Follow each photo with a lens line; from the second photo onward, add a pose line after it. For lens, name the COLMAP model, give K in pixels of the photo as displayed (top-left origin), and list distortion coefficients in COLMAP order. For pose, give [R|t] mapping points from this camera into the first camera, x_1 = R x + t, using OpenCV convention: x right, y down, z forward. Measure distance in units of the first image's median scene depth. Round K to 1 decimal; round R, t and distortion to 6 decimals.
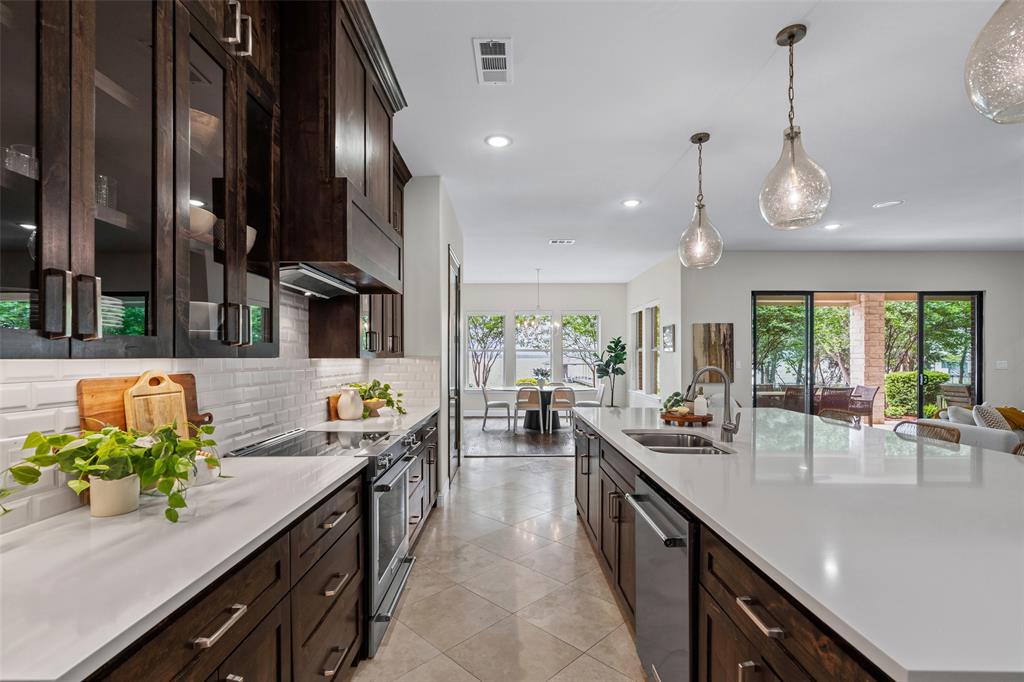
lens RADIAL K [[474.5, 0, 507.6], [0, 474.5, 346.7], [0, 0, 1]] dist [-0.006875, -0.000275]
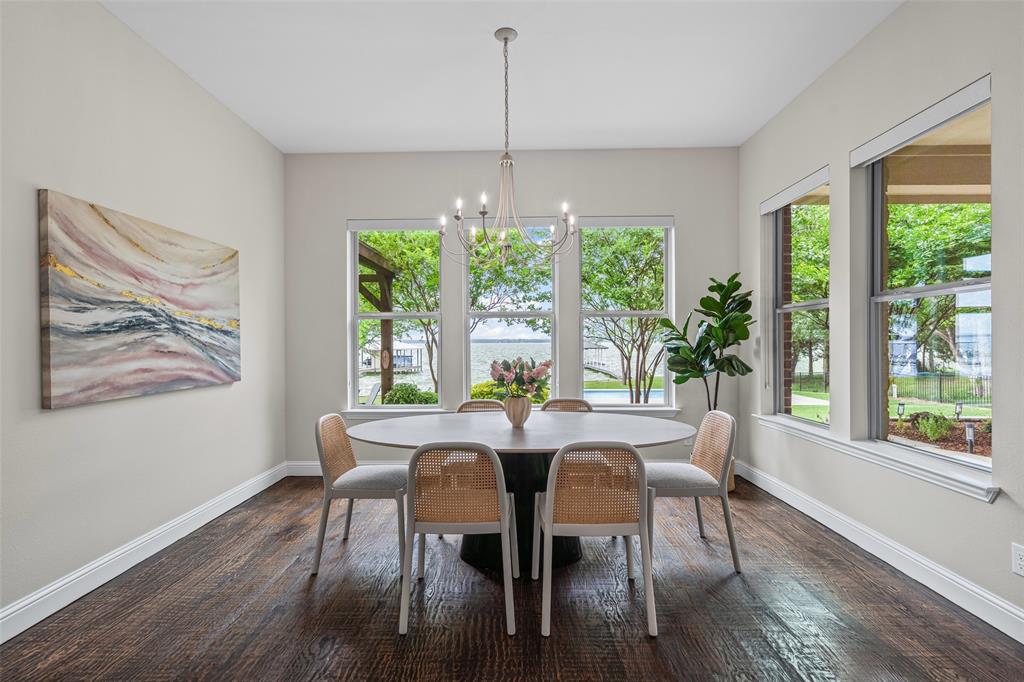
lens RADIAL K [[467.3, 0, 512.0], [0, 467.3, 341.0], [0, 0, 1]] dist [-0.000240, -0.000014]
pose [[0.999979, -0.005825, -0.002747, 0.060799], [0.005853, 0.999932, 0.010115, 0.027528], [0.002688, -0.010131, 0.999945, 0.628120]]
